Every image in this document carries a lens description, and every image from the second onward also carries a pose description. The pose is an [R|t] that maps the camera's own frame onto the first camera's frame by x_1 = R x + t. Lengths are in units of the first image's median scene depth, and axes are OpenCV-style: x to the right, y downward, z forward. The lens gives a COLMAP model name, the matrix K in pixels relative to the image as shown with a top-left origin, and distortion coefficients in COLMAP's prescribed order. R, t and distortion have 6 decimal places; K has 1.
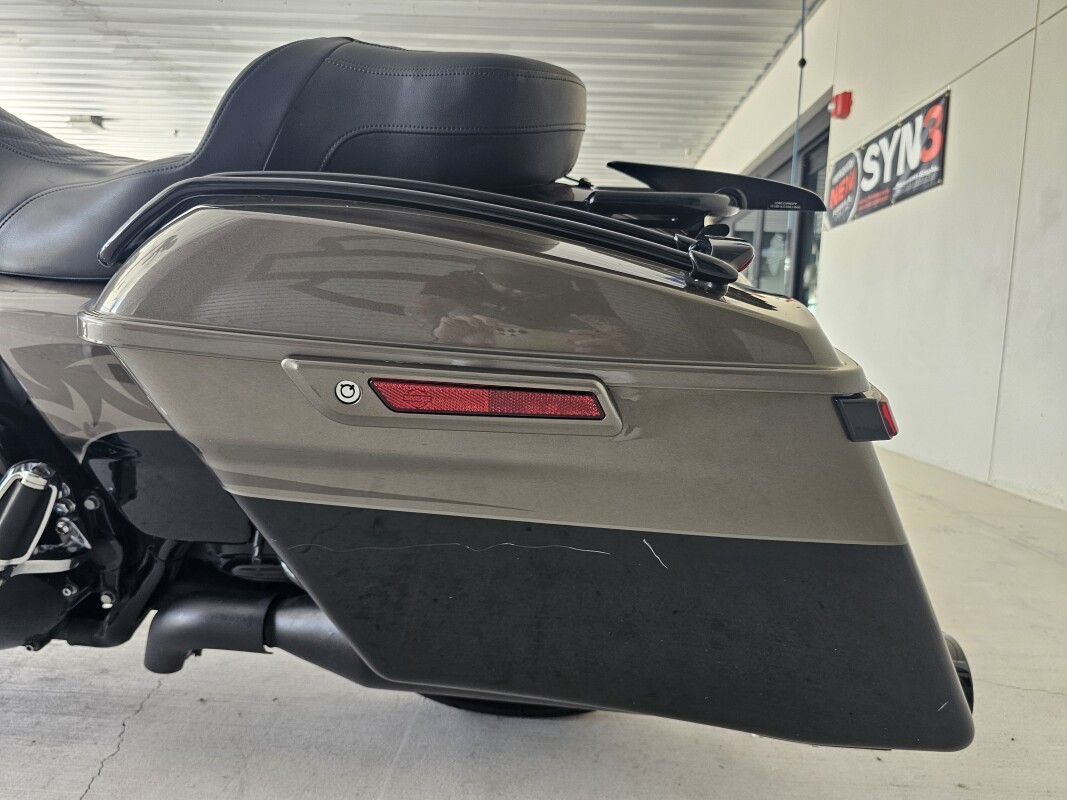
lens RADIAL K [[739.8, 0, 535.9], [0, 739.8, 391.4], [0, 0, 1]] dist [0.005544, -0.005232]
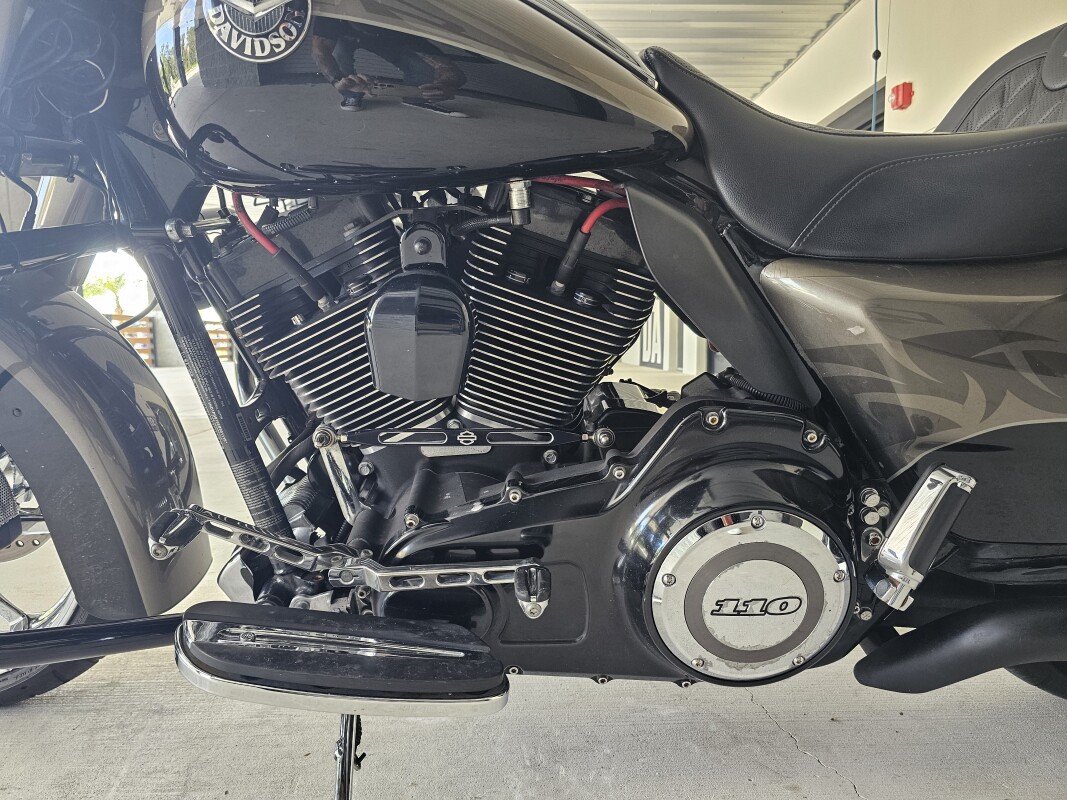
lens RADIAL K [[719.0, 0, 533.5], [0, 719.0, 400.0], [0, 0, 1]] dist [0.050757, -0.052387]
pose [[0.996535, -0.052193, 0.064758, -0.215181], [0.051680, 0.998618, 0.009576, -0.002567], [-0.065168, -0.006196, 0.997855, 0.030240]]
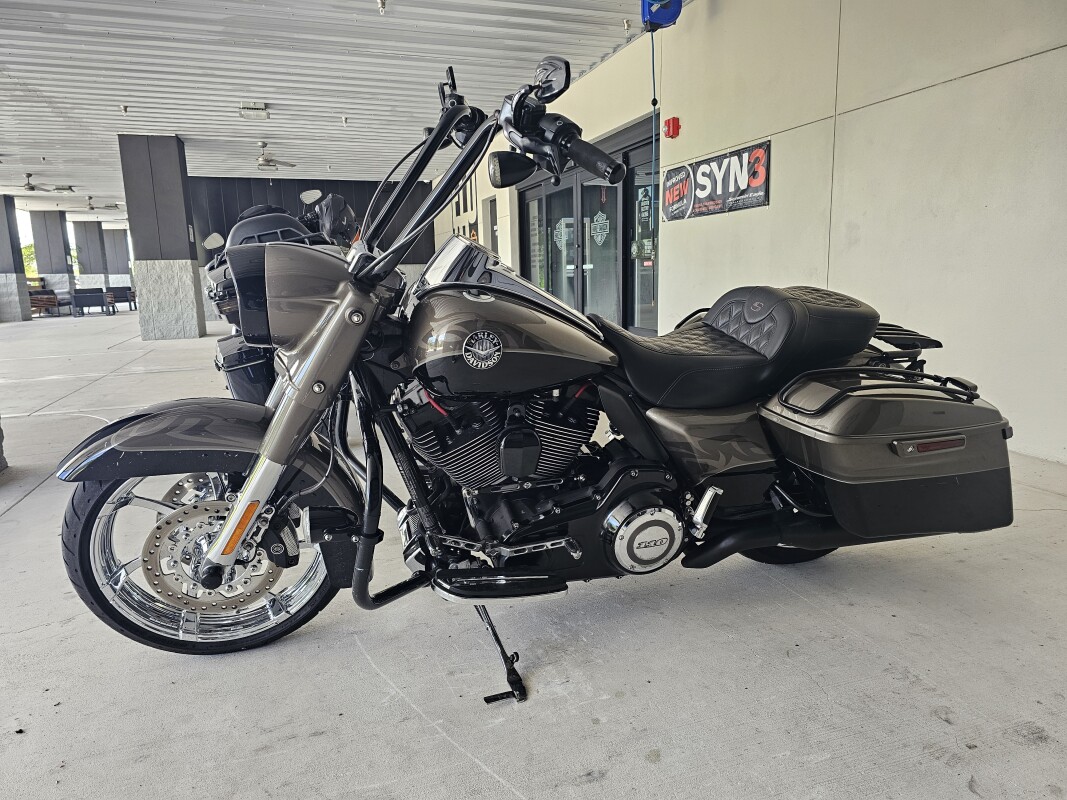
lens RADIAL K [[716.6, 0, 543.1], [0, 716.6, 386.5], [0, 0, 1]] dist [0.052756, -0.053123]
pose [[0.932076, -0.120552, 0.341617, -0.352982], [0.090896, 0.990665, 0.101590, -0.094262], [-0.350675, -0.063638, 0.934332, -0.183177]]
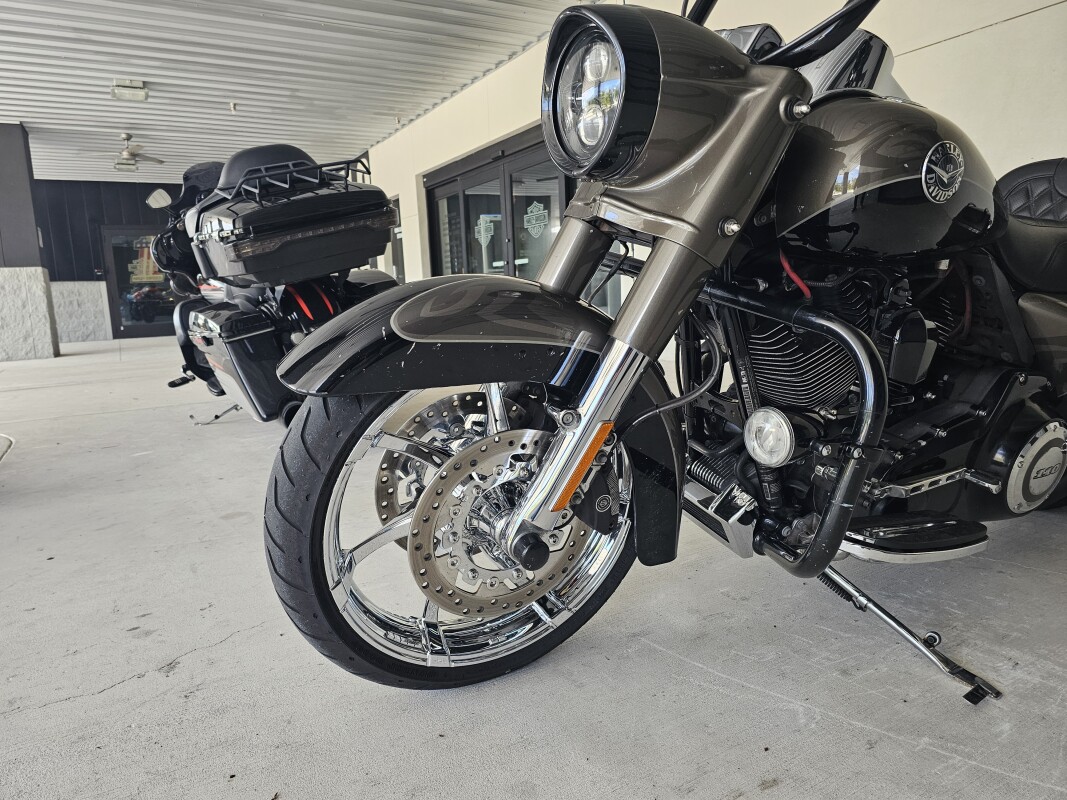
lens RADIAL K [[724.0, 0, 545.7], [0, 724.0, 385.4], [0, 0, 1]] dist [0.041270, -0.041429]
pose [[0.848809, -0.148705, 0.507355, -0.505822], [0.118347, 0.988720, 0.091797, -0.045866], [-0.515283, -0.017875, 0.856834, 0.026068]]
